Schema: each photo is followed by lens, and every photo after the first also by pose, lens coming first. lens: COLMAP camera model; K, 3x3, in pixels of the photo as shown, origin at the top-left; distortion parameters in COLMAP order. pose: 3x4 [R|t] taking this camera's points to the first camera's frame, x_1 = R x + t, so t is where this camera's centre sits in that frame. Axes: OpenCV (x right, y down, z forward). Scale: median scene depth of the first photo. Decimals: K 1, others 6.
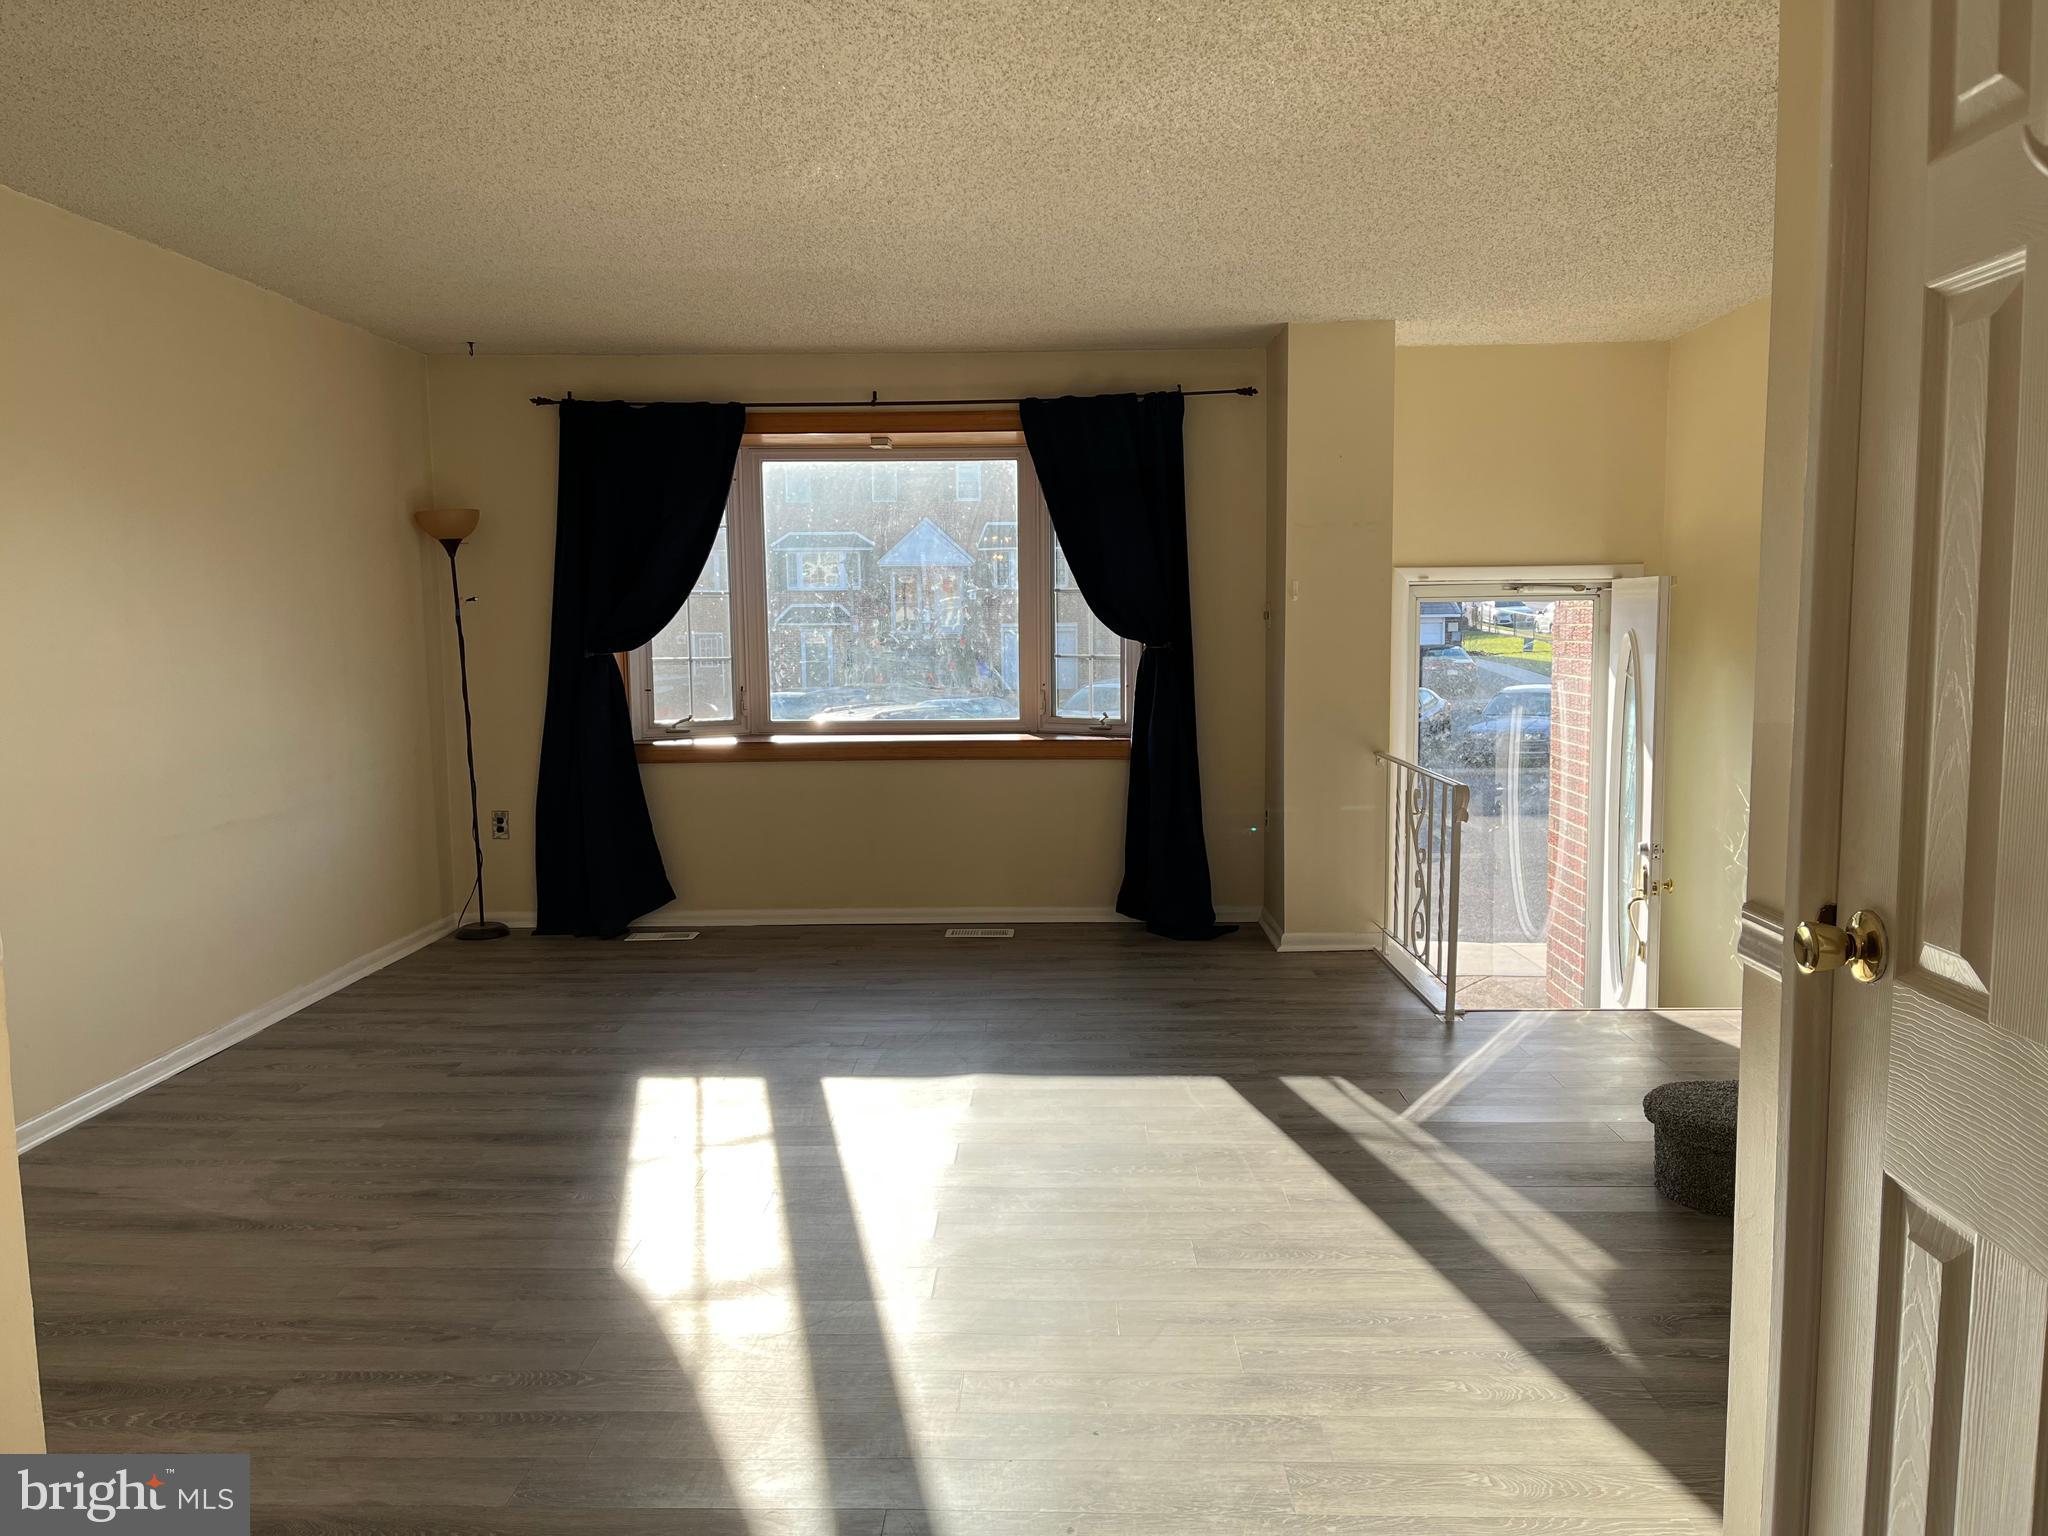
lens RADIAL K [[1541.1, 0, 1027.1], [0, 1541.1, 766.2], [0, 0, 1]] dist [0.077311, -0.099497]
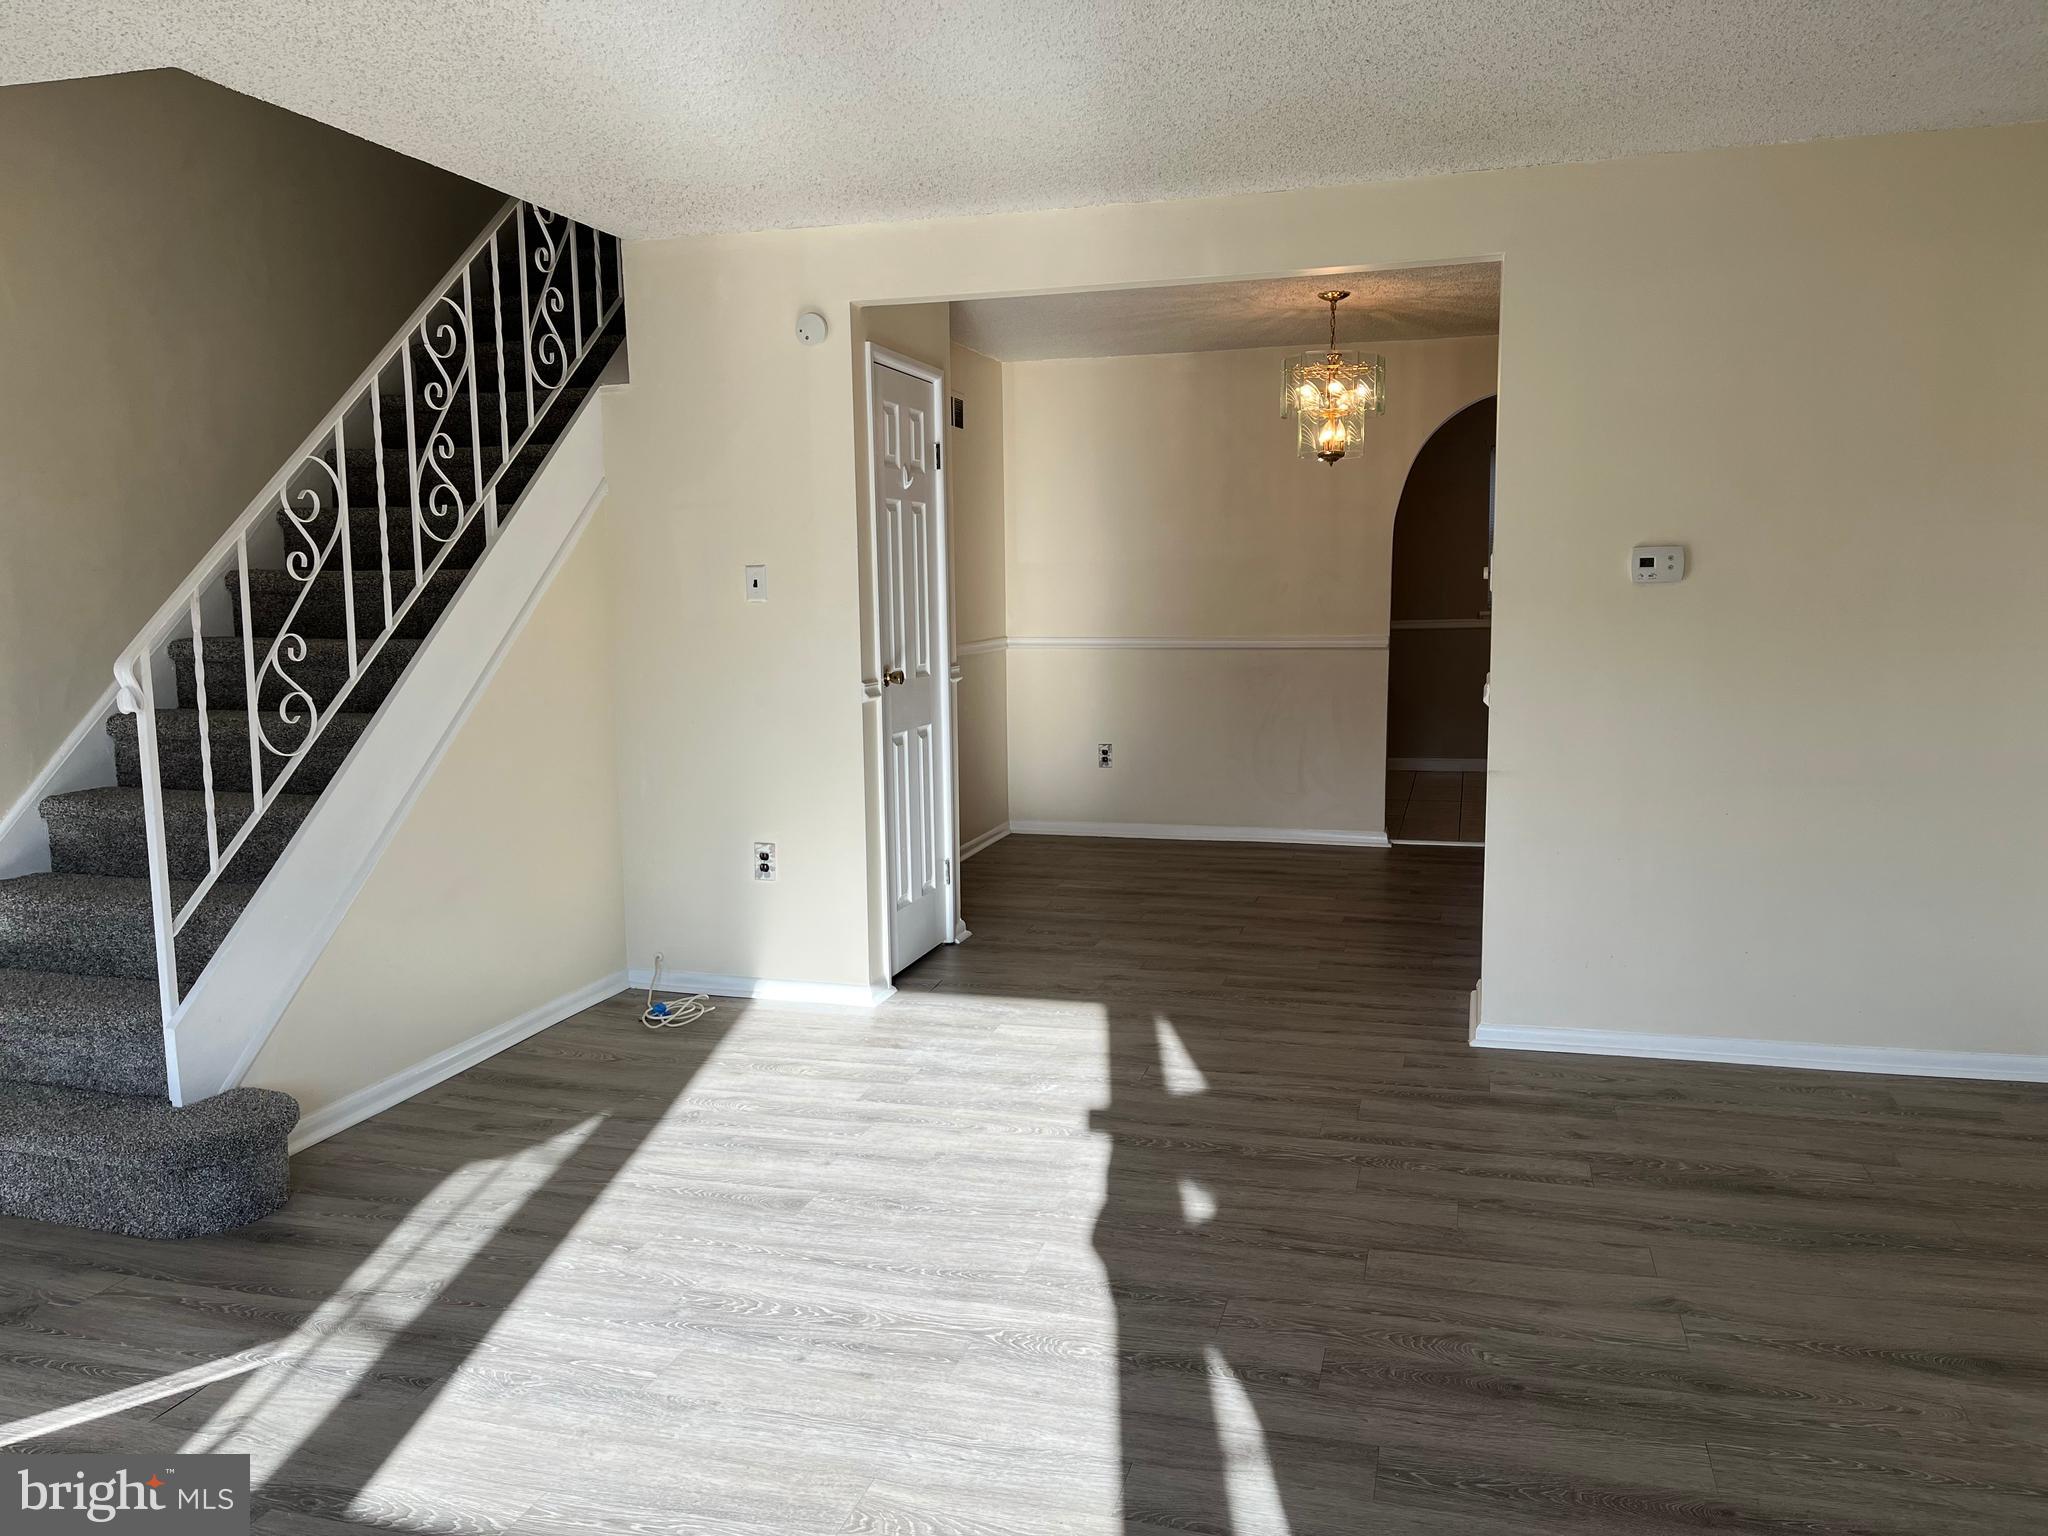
lens RADIAL K [[1541.1, 0, 1029.1], [0, 1541.1, 772.1], [0, 0, 1]] dist [0.077311, -0.099497]
pose [[-0.967947, -0.012283, 0.250853, -0.282513], [0.042863, 0.976071, 0.213185, -0.172956], [-0.247469, 0.217105, -0.944259, 1.822337]]
